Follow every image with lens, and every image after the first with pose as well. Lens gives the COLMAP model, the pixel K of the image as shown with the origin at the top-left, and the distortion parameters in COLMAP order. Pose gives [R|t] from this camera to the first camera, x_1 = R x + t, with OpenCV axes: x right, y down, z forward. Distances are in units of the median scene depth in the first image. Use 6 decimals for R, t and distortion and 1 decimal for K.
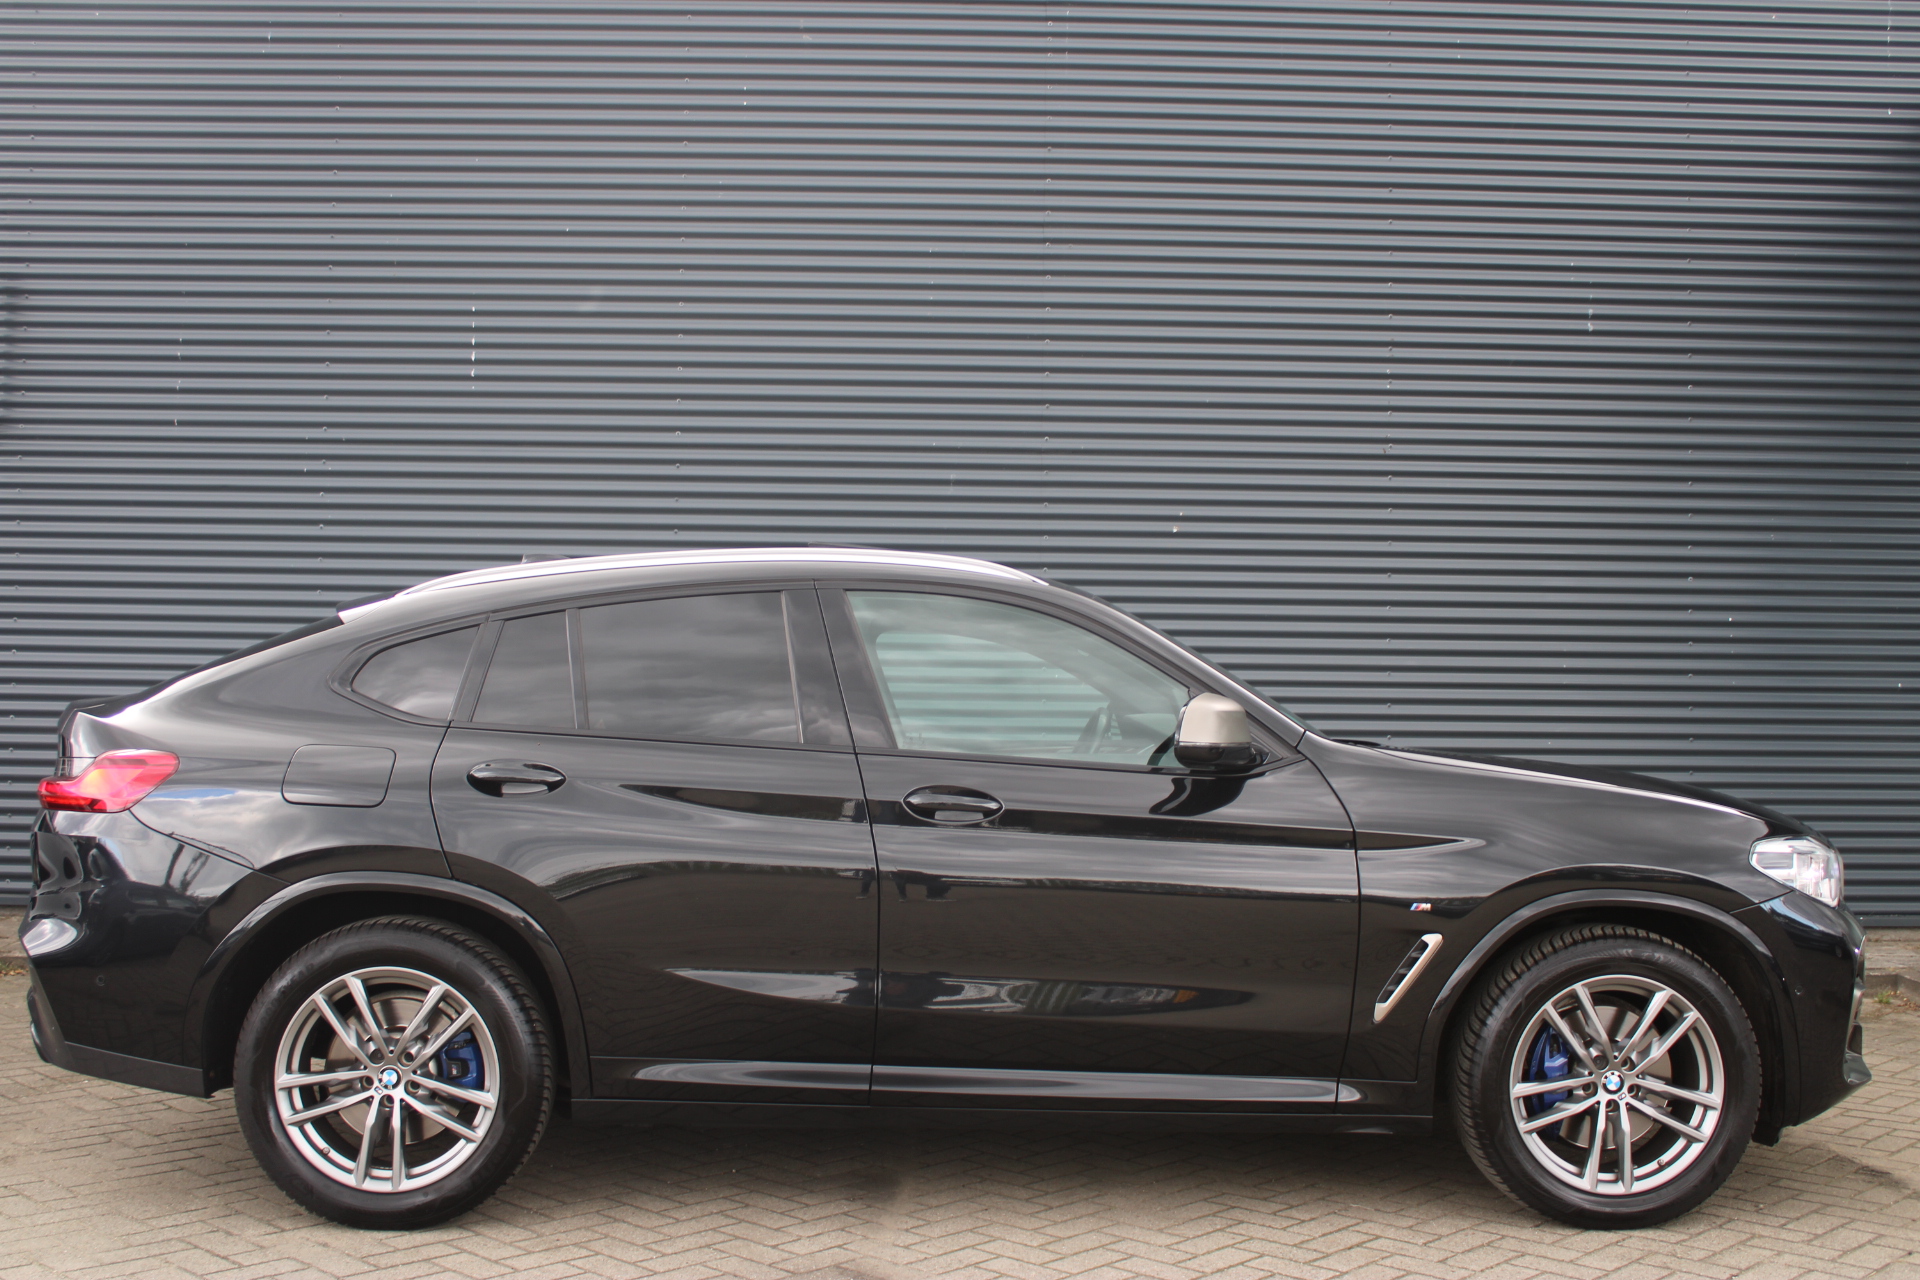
lens RADIAL K [[2087.2, 0, 954.5], [0, 2087.2, 659.3], [0, 0, 1]] dist [-0.062950, 0.000000]
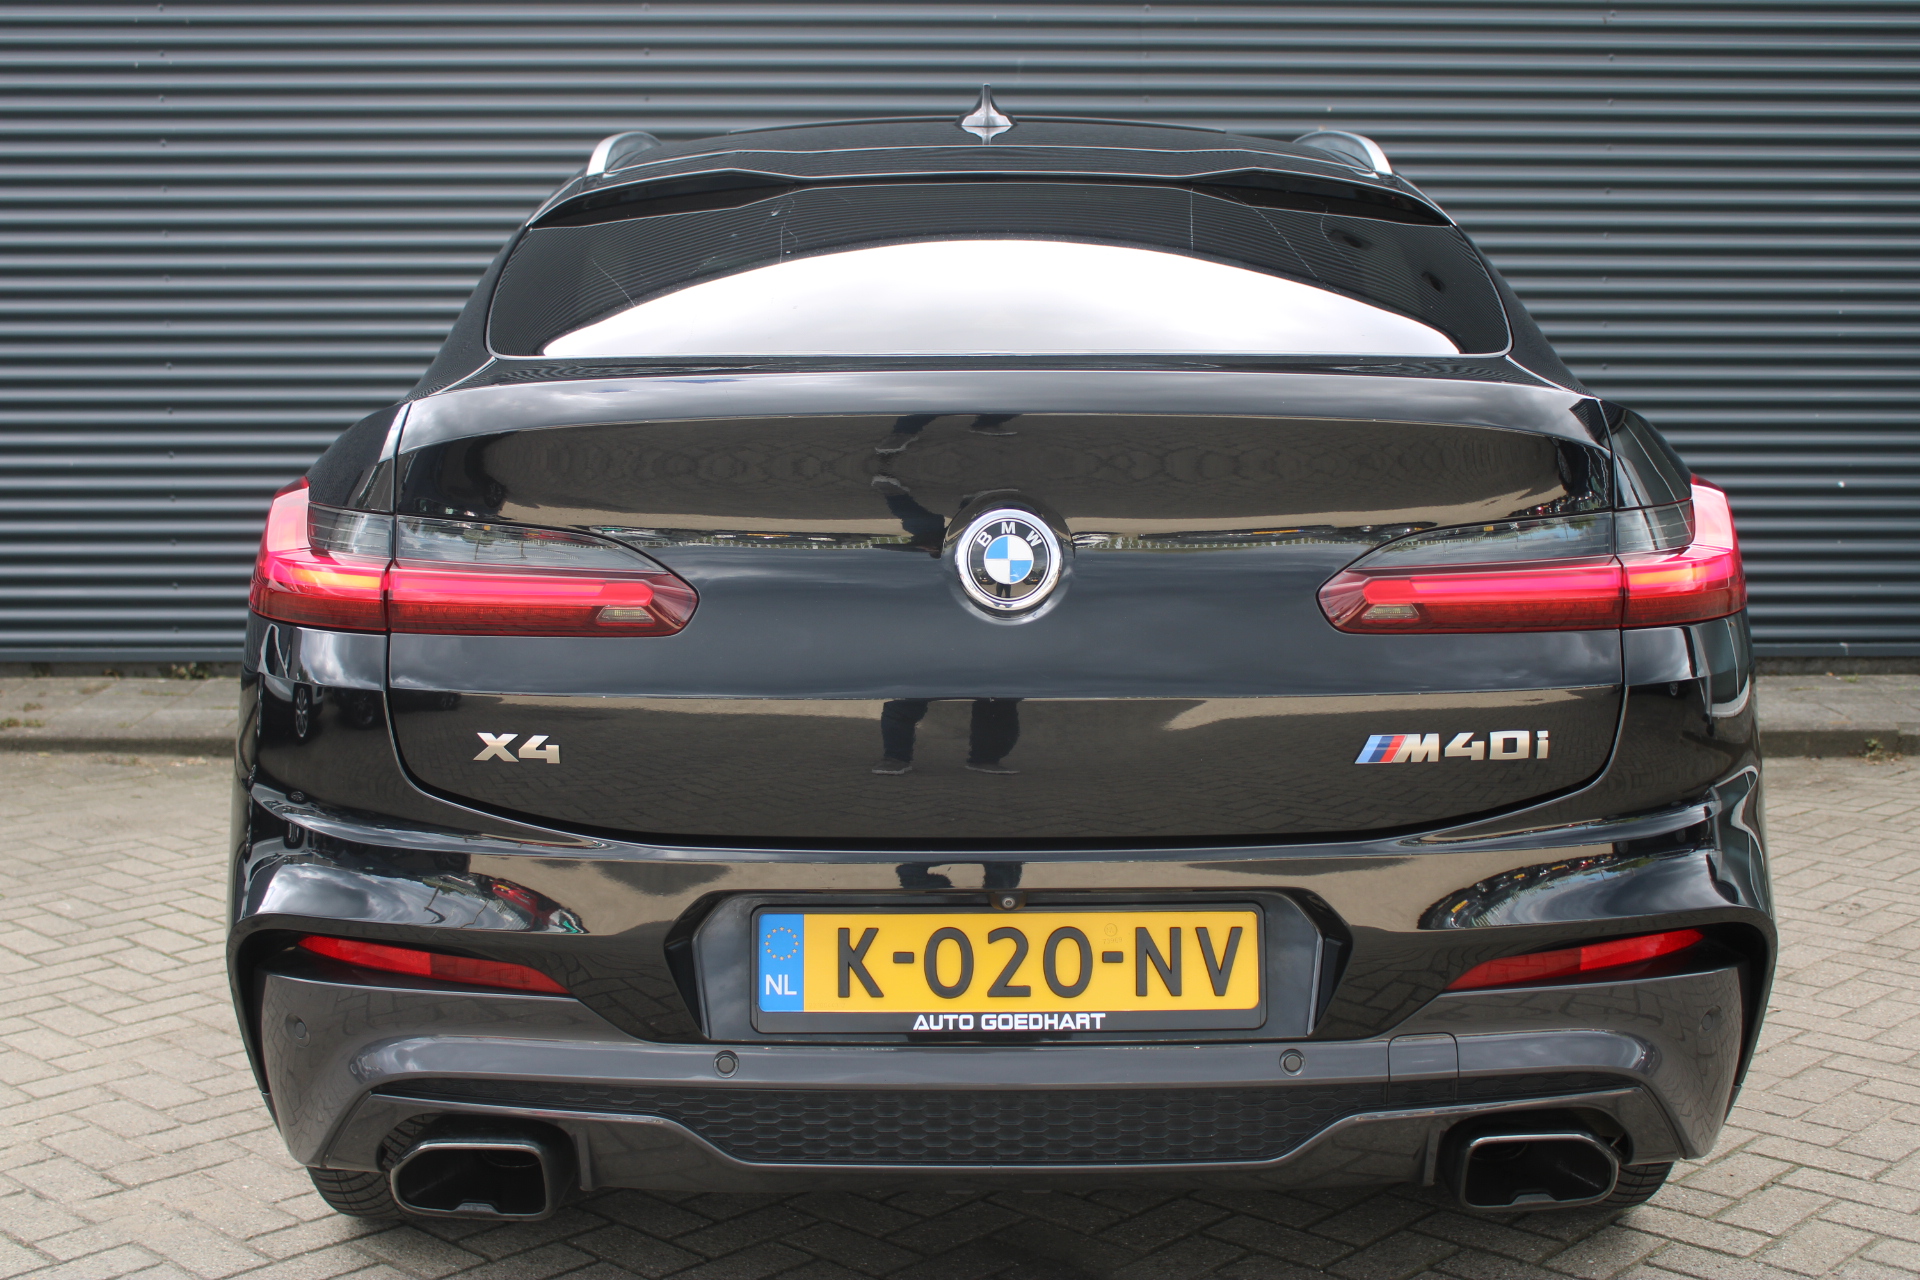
lens RADIAL K [[2402.8, 0, 951.4], [0, 2402.8, 674.2], [0, 0, 1]] dist [-0.045575, 0.000000]
pose [[0.999872, -0.014837, 0.006030, -0.033364], [0.013836, 0.989863, 0.141353, 0.006885], [-0.008066, -0.141251, 0.989941, 0.138316]]
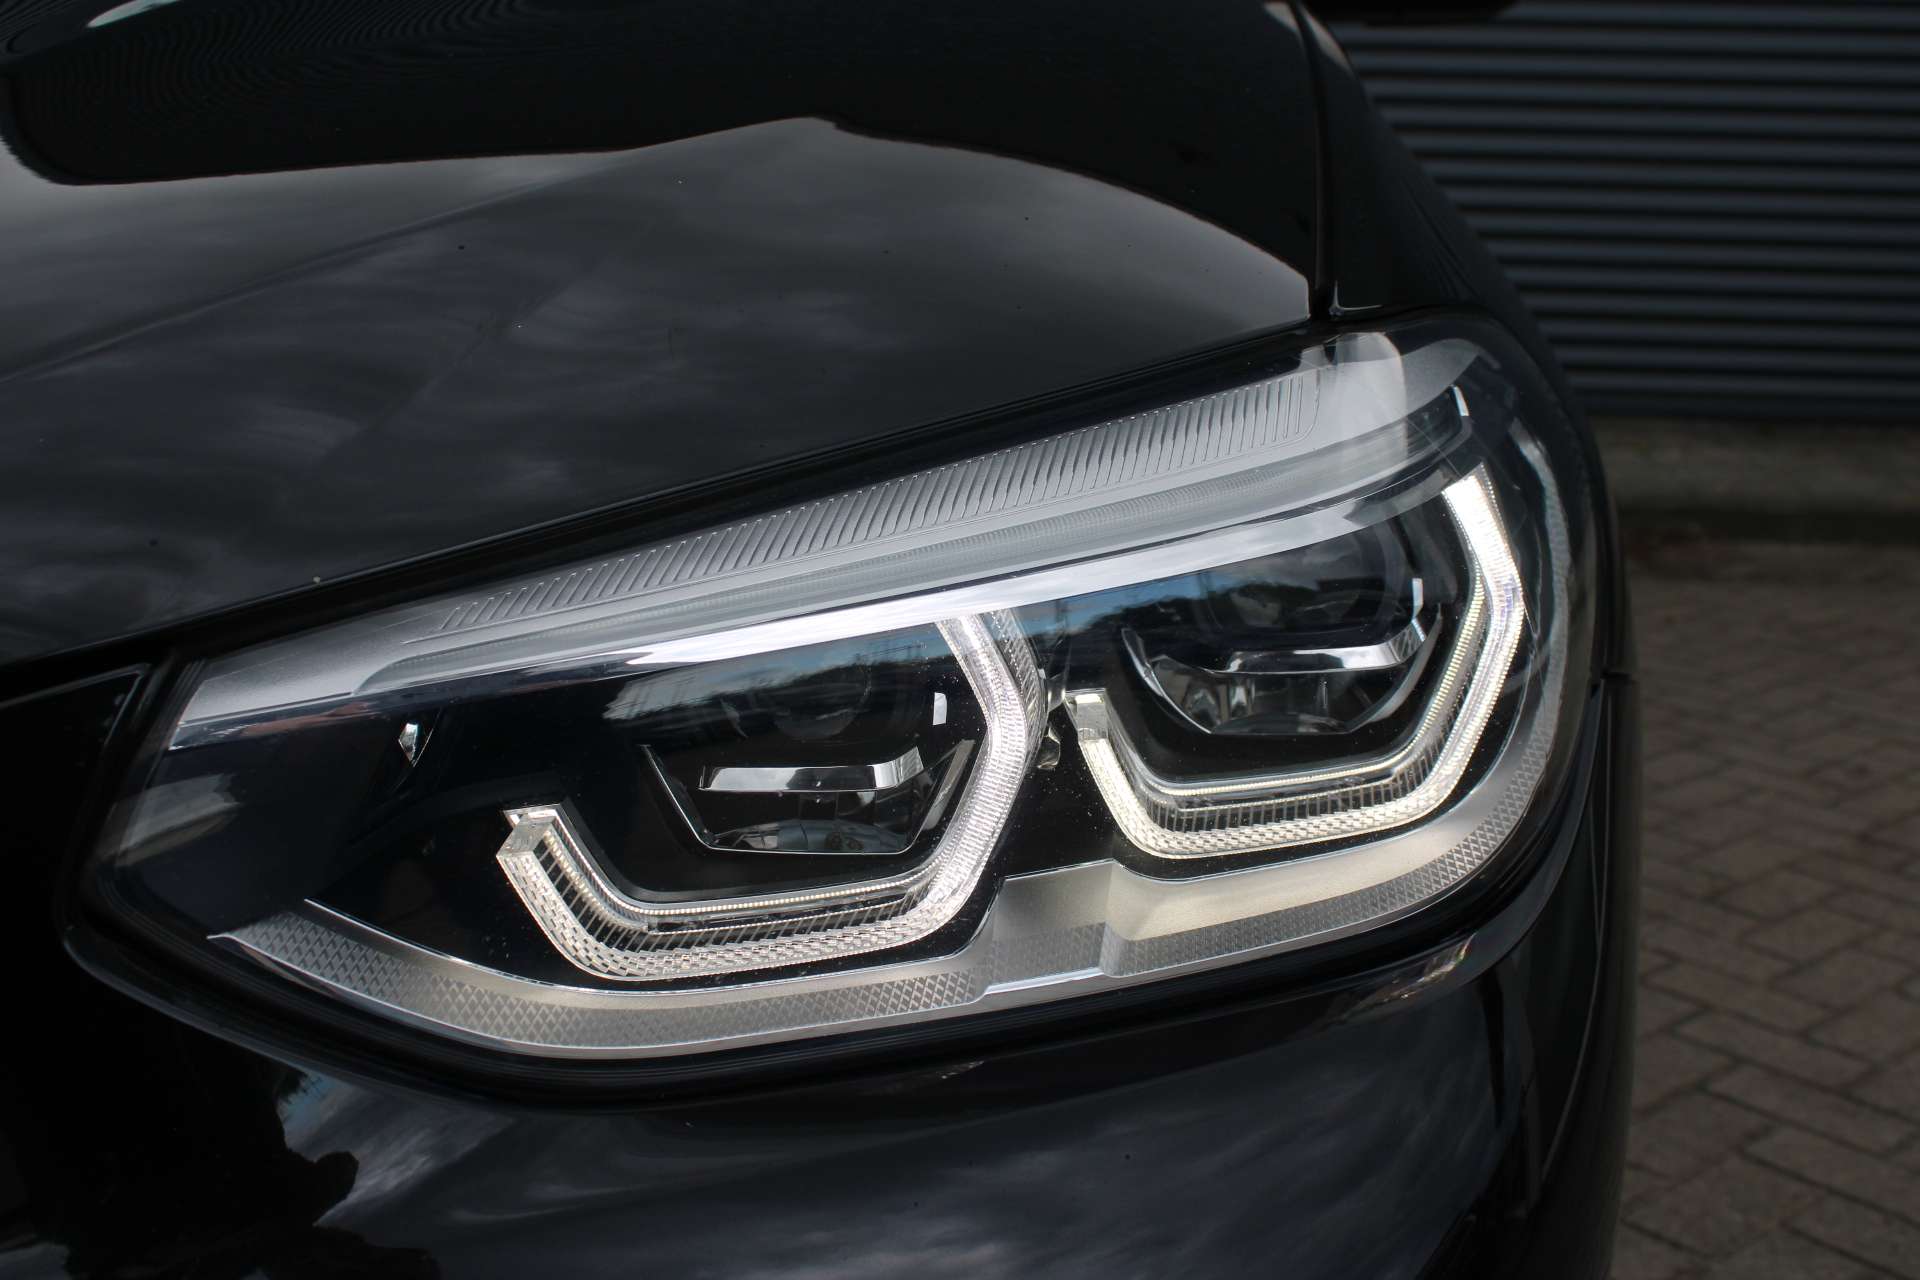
lens RADIAL K [[2175.7, 0, 968.1], [0, 2175.7, 633.6], [0, 0, 1]] dist [-0.052717, 0.000000]
pose [[0.996009, 0.023410, -0.086133, 0.065222], [-0.001964, 0.970508, 0.241059, 0.034597], [0.089236, -0.239928, 0.966681, 0.330759]]
